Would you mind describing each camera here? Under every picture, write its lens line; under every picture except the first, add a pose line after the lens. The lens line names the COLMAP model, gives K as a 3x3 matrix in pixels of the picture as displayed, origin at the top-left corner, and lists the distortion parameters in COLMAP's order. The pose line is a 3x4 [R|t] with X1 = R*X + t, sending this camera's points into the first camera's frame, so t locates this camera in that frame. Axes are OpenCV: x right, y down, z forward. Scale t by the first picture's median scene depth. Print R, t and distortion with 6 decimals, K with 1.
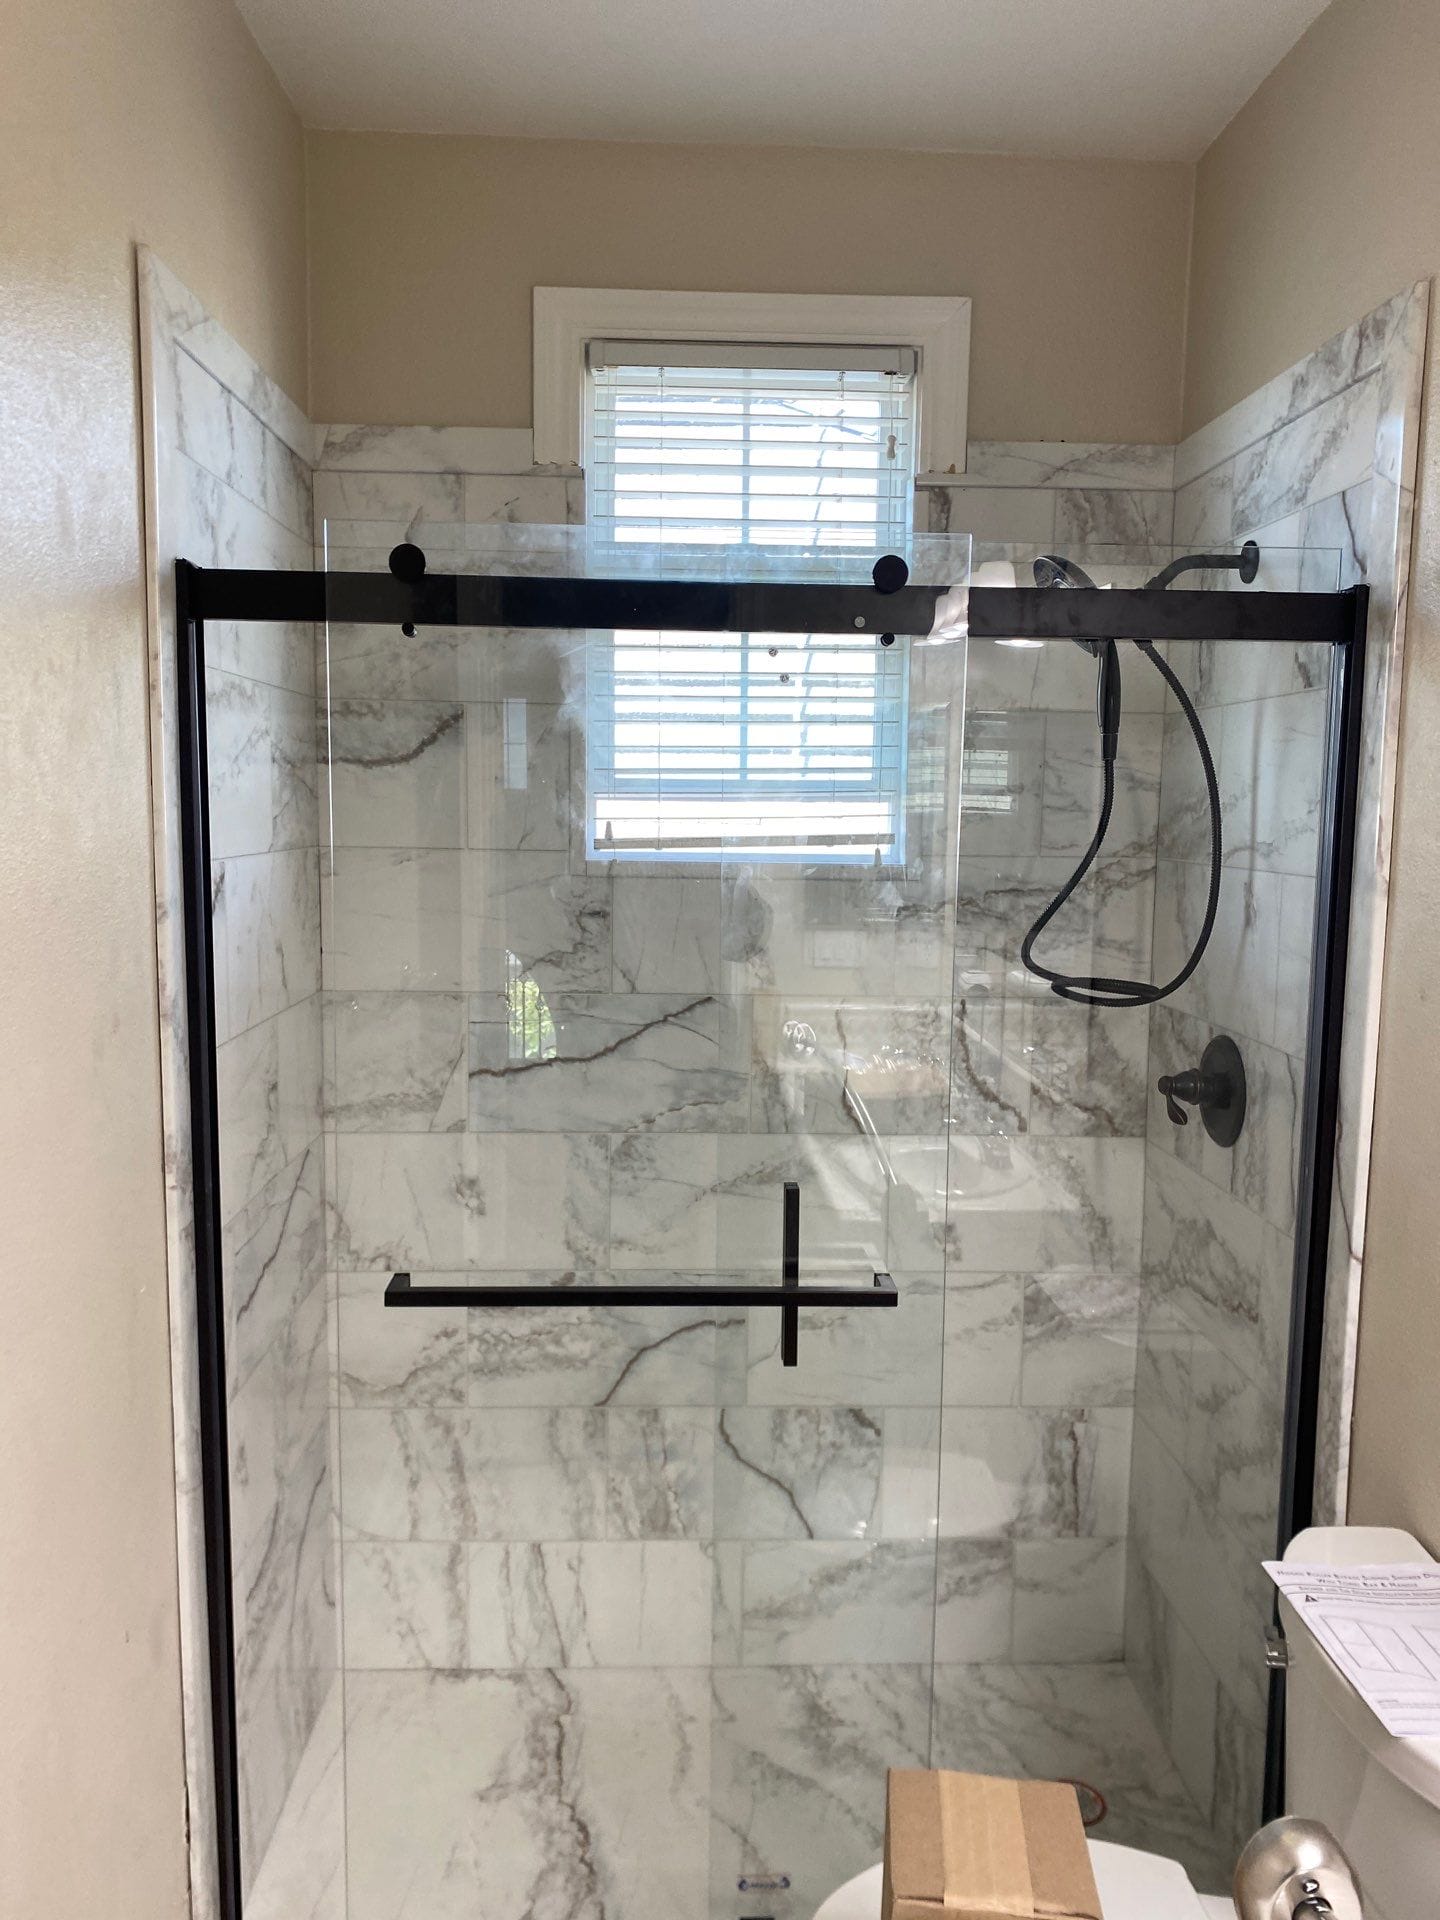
lens RADIAL K [[1465.9, 0, 720.0], [0, 1465.9, 960.0], [0, 0, 1]] dist [-0.005931, -0.006850]
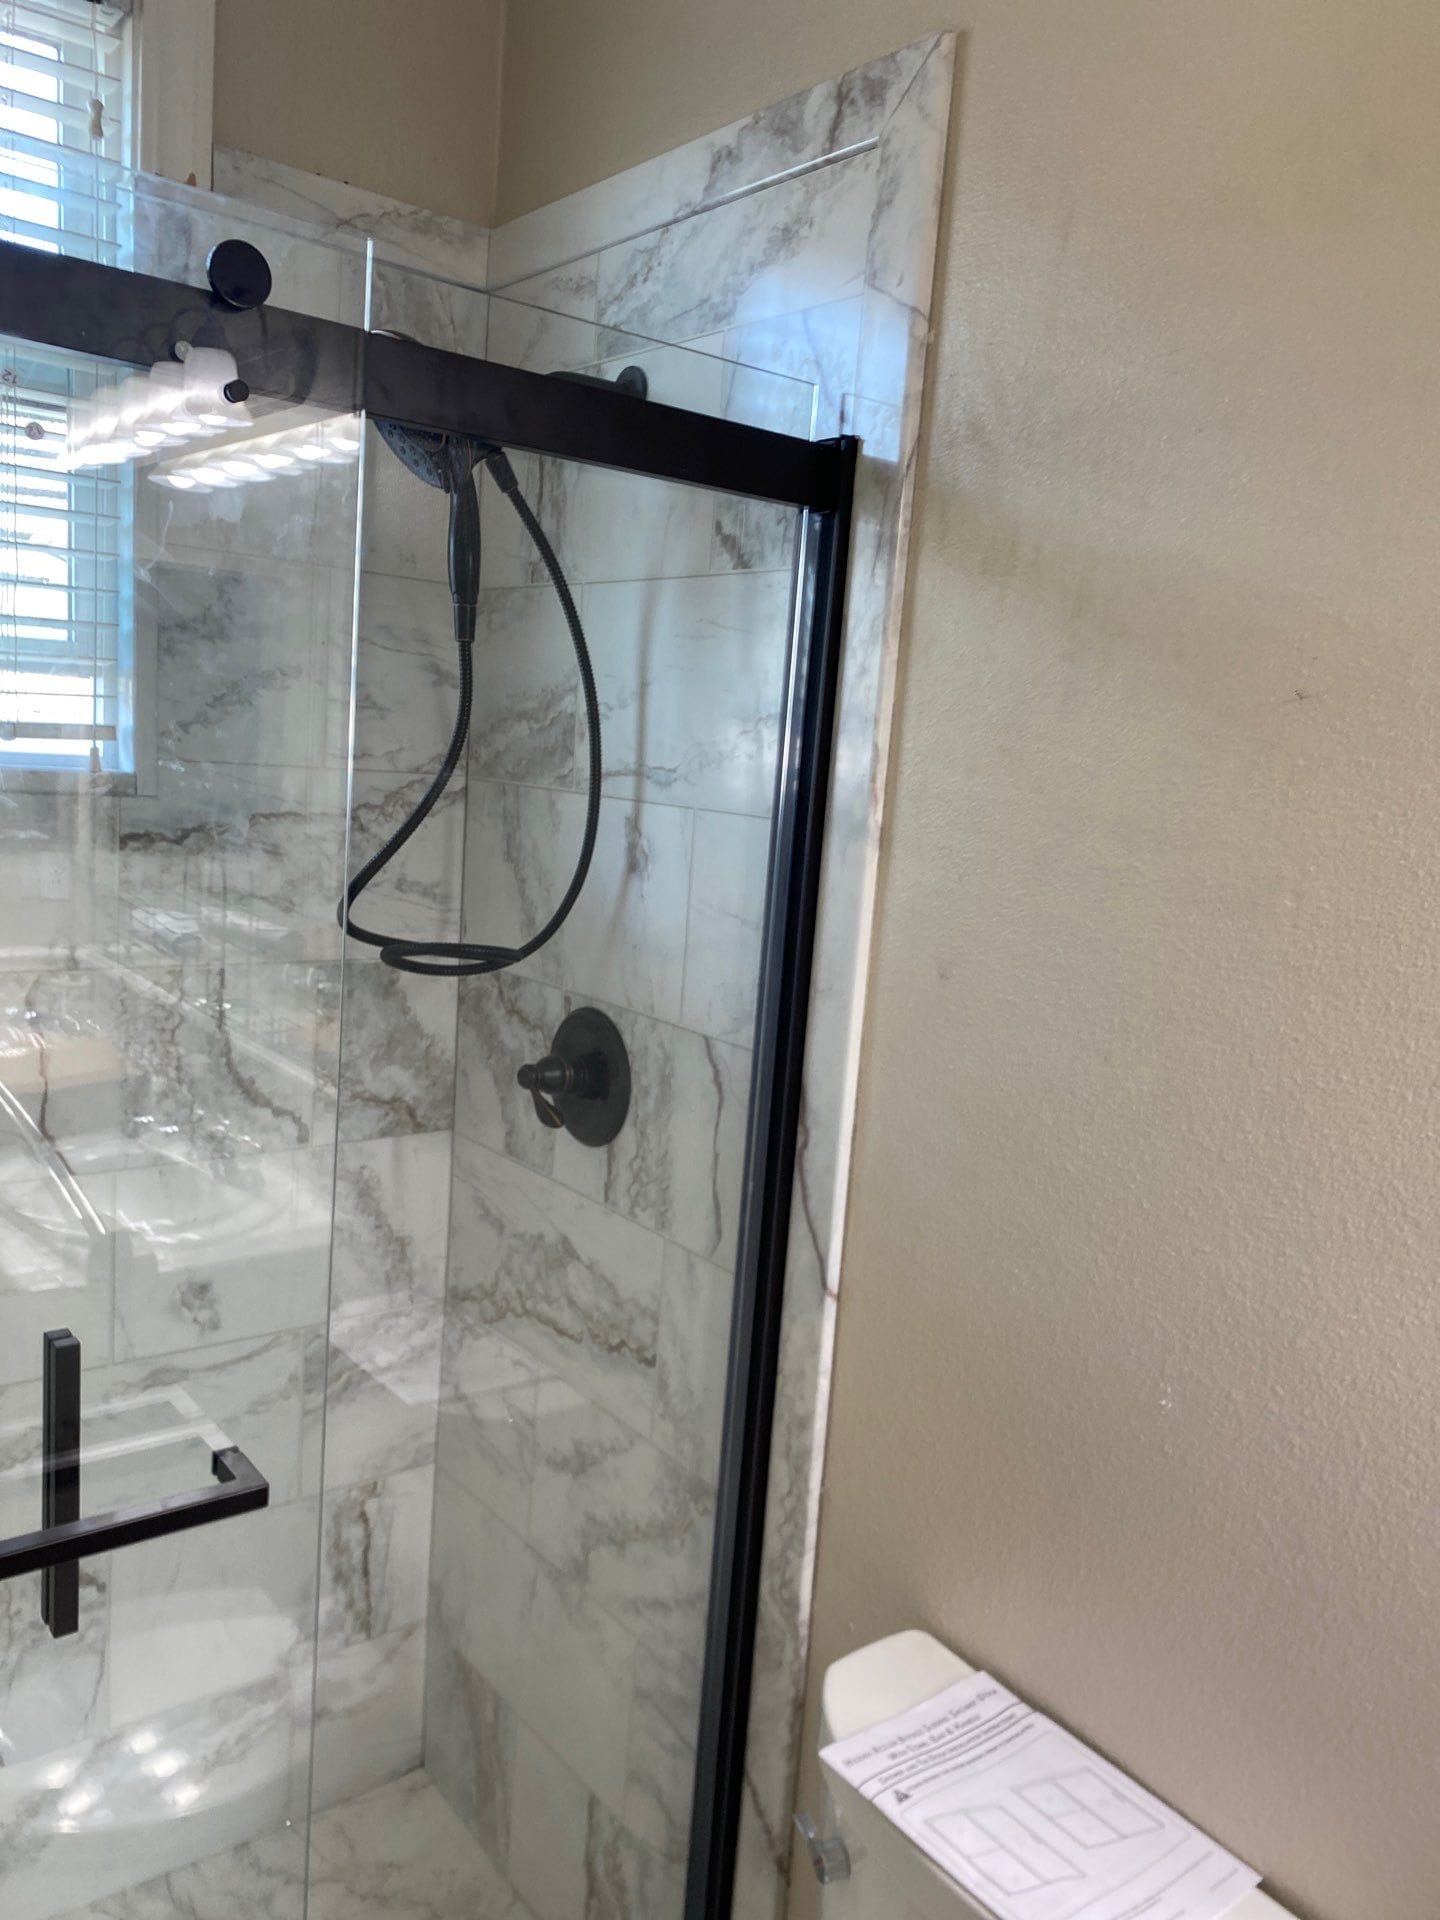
lens RADIAL K [[1434.0, 0, 720.0], [0, 1434.0, 960.0], [0, 0, 1]] dist [0.042554, -0.069267]
pose [[0.798895, -0.043252, 0.599913, -0.059834], [0.001318, 0.997535, 0.070165, -0.026572], [-0.601469, -0.055264, 0.796983, 0.316699]]
